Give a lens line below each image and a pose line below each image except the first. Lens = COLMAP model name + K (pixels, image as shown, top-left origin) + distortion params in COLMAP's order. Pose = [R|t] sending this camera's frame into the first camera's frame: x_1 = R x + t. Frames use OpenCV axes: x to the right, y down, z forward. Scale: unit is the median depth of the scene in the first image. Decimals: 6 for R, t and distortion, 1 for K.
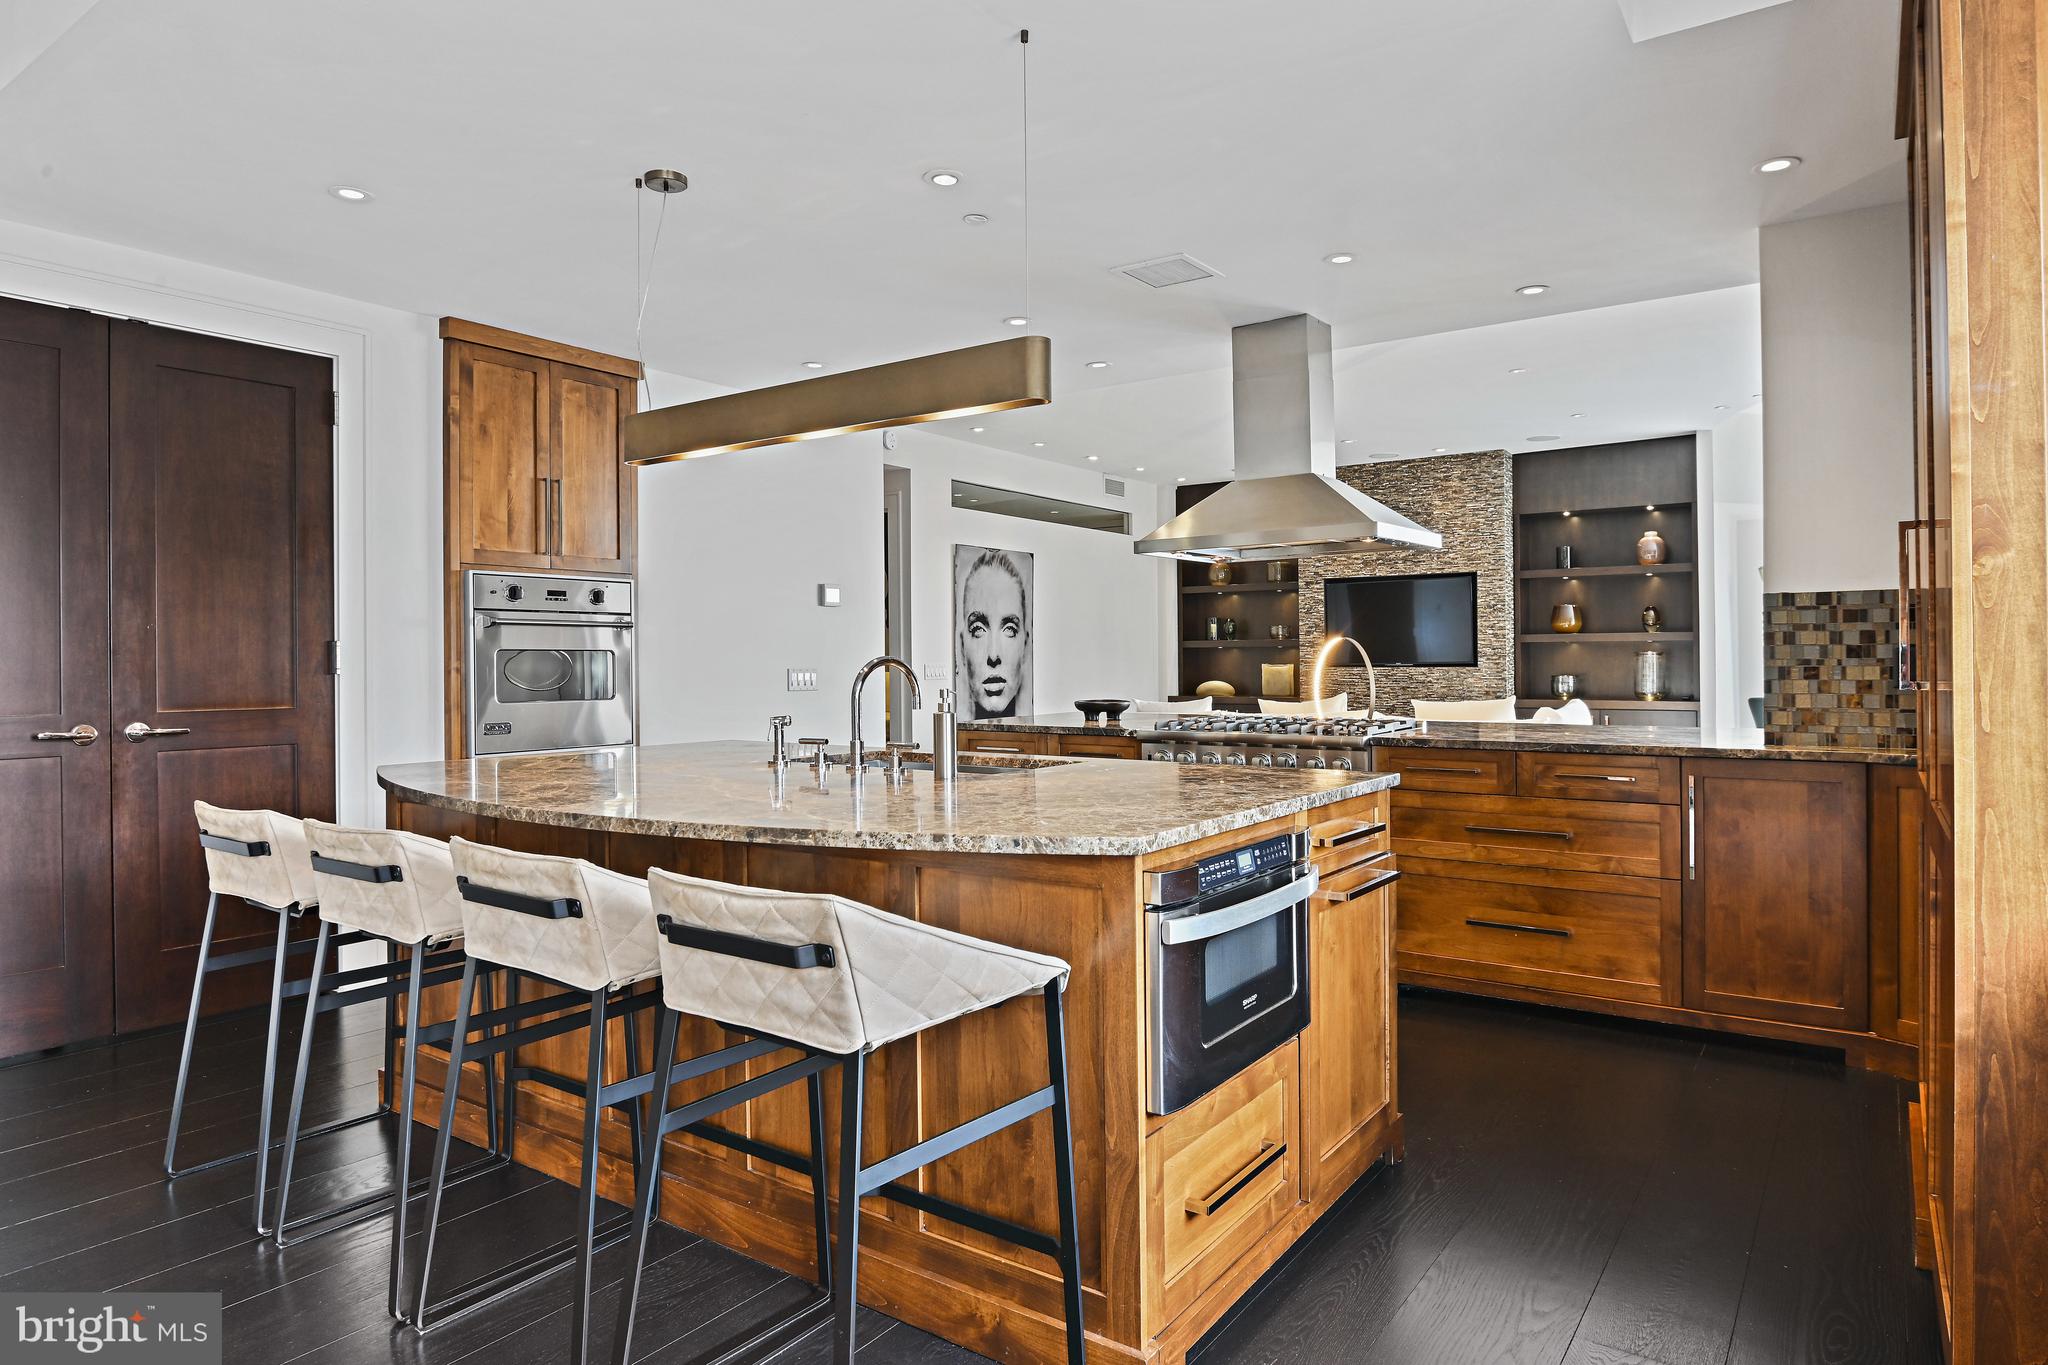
lens RADIAL K [[1198.1, 0, 1028.0], [0, 1198.1, 658.5], [0, 0, 1]] dist [-0.019236, -0.000710]
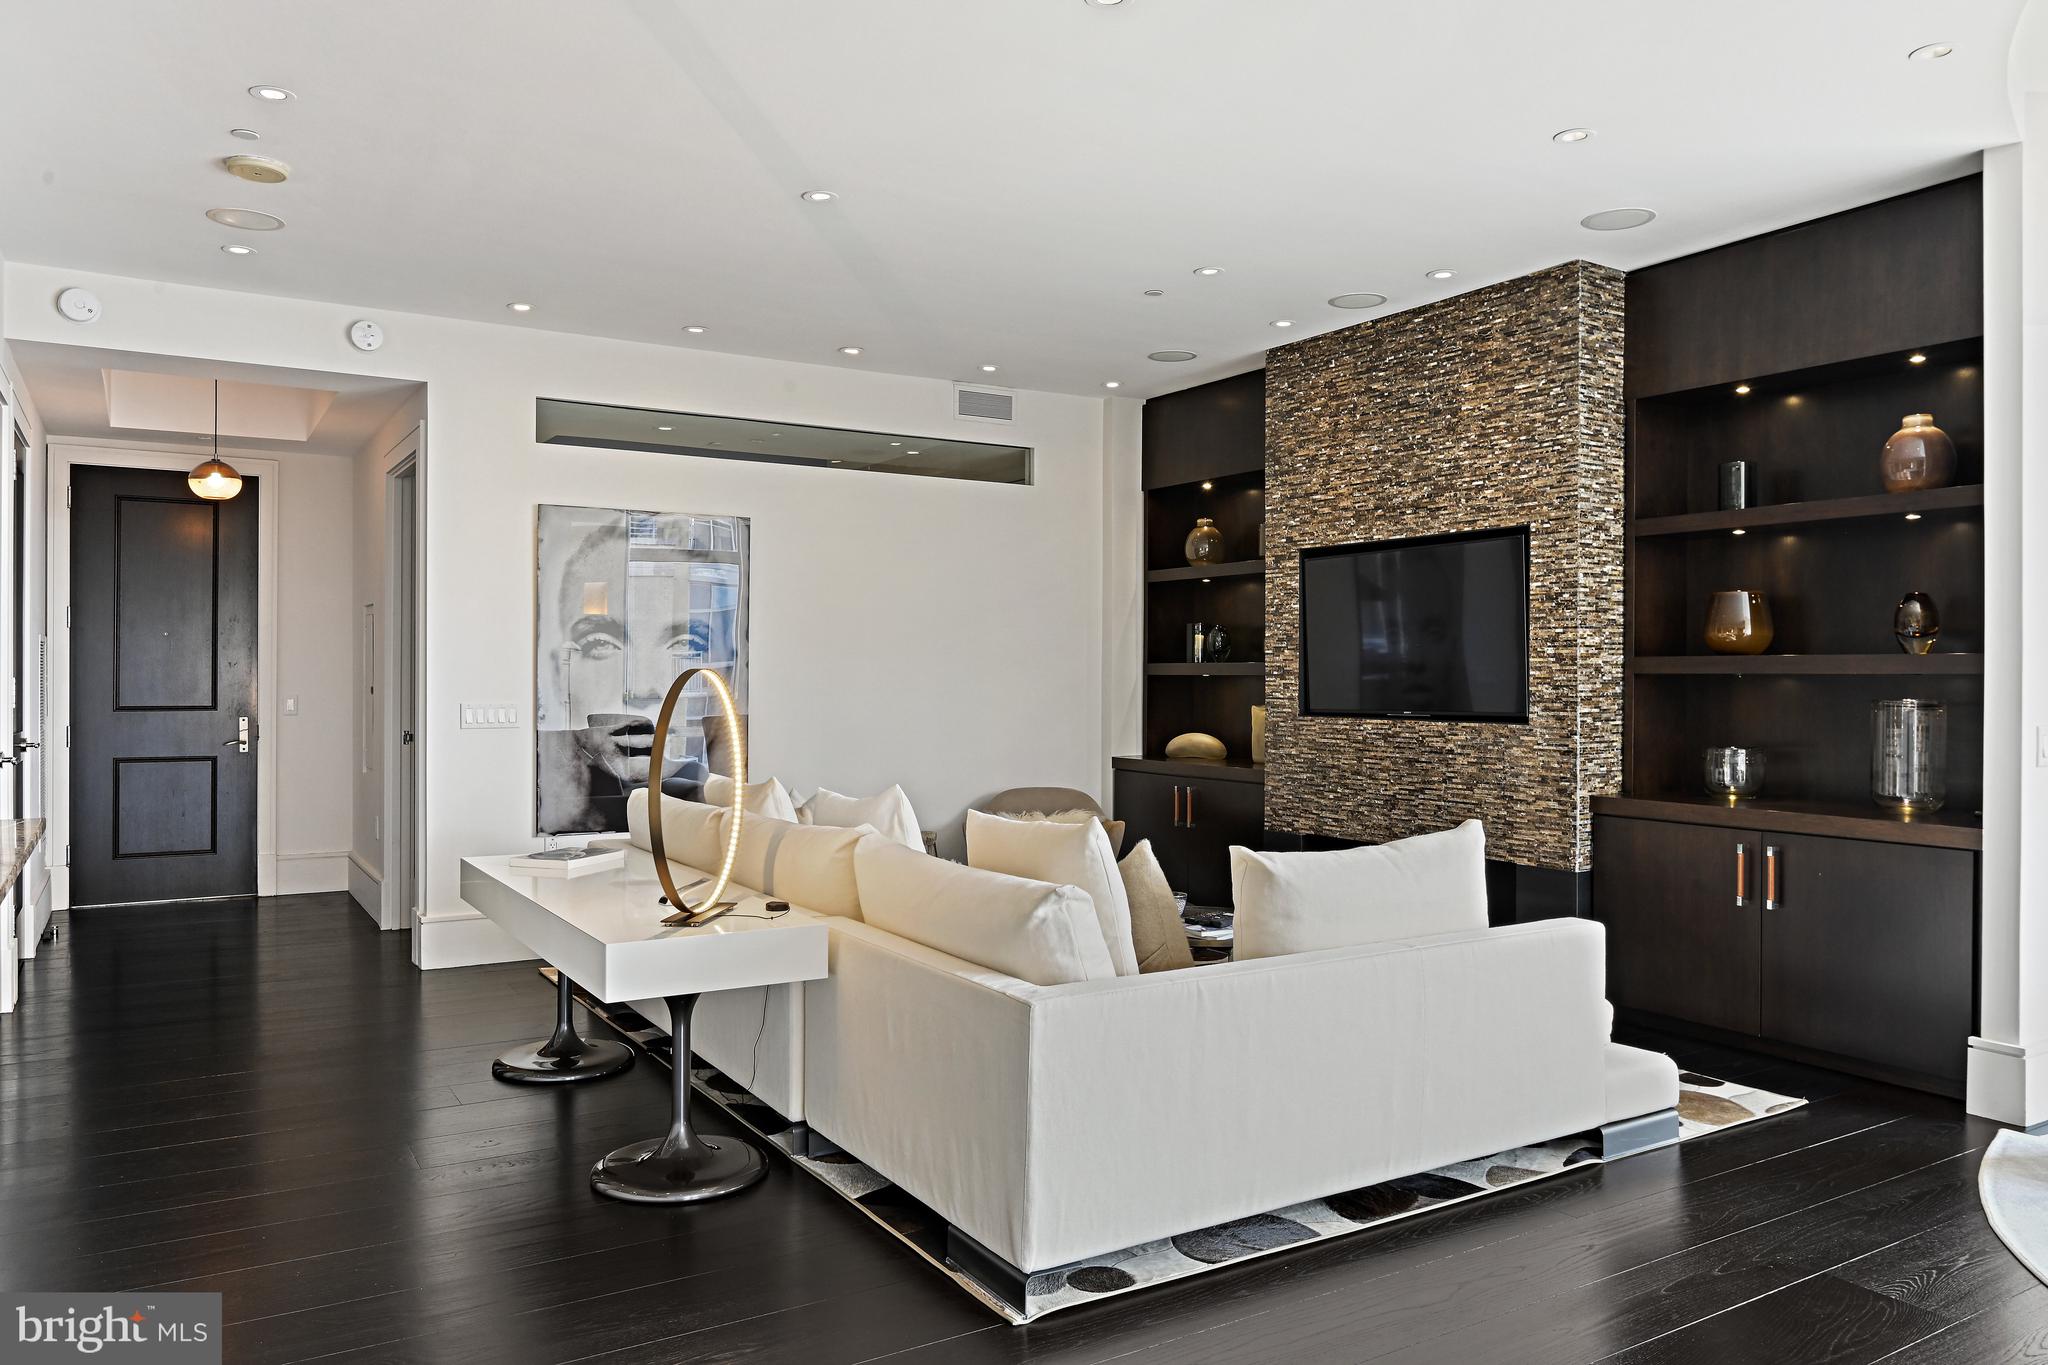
lens RADIAL K [[1429.5, 0, 1024.0], [0, 1429.5, 682.5], [0, 0, 1]] dist [-0.004726, -0.001680]
pose [[0.920958, 0.011422, -0.389493, 0.808795], [-0.008883, 0.999926, 0.008320, -0.024861], [0.389560, -0.004203, 0.920992, 0.777786]]
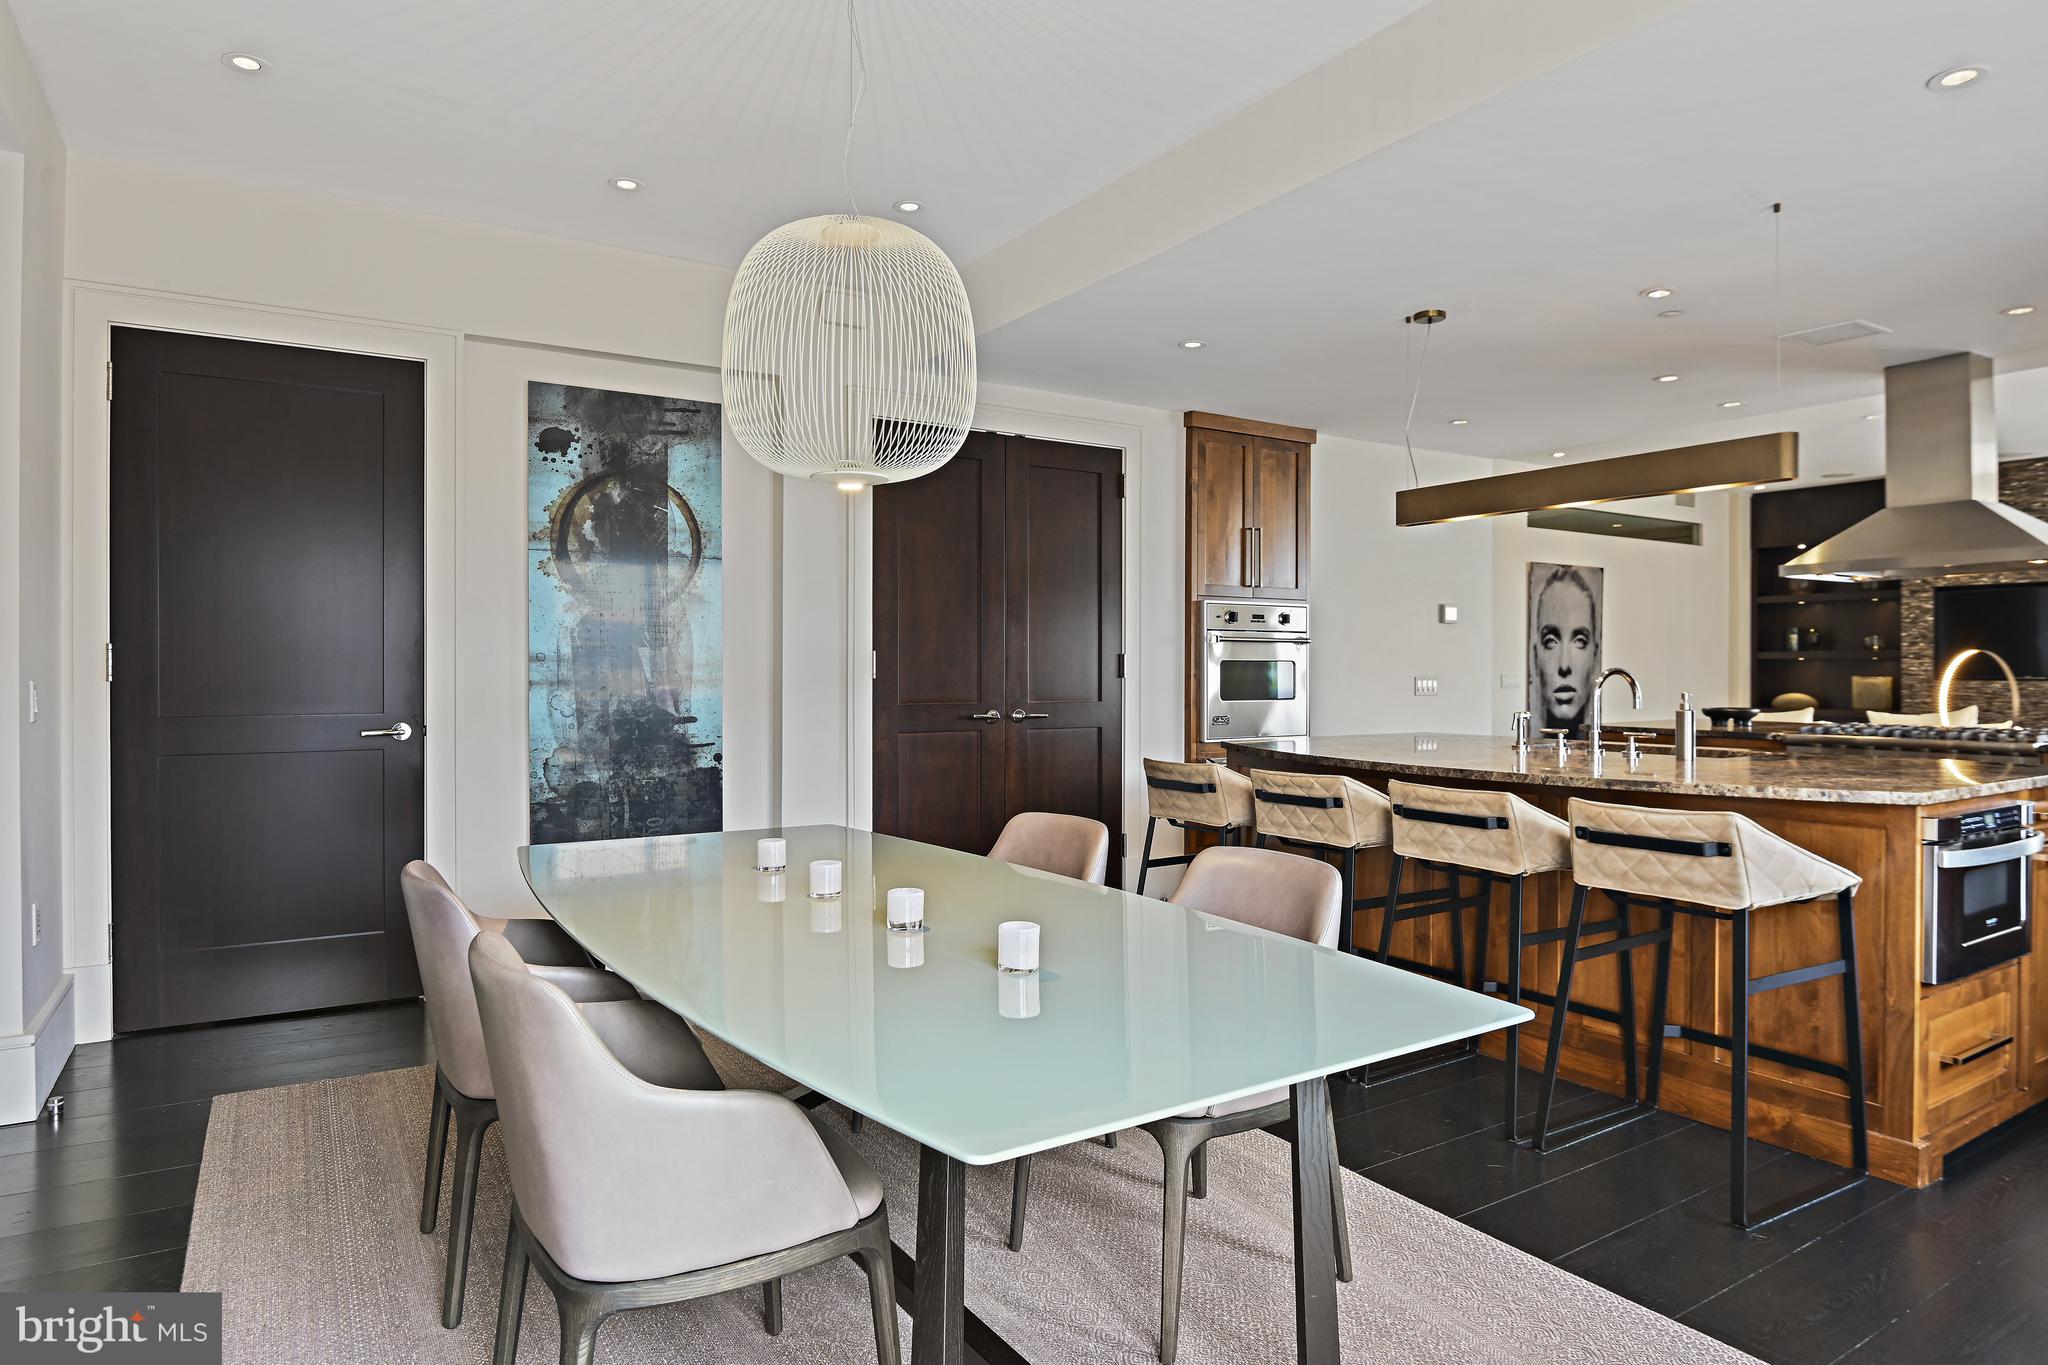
lens RADIAL K [[1189.7, 0, 1024.0], [0, 1189.7, 682.5], [0, 0, 1]] dist [-0.004466, -0.016069]
pose [[0.927271, 0.010746, -0.374237, -0.148252], [-0.005719, 0.999878, 0.014542, -0.000744], [0.374347, -0.011345, 0.927219, -0.288289]]
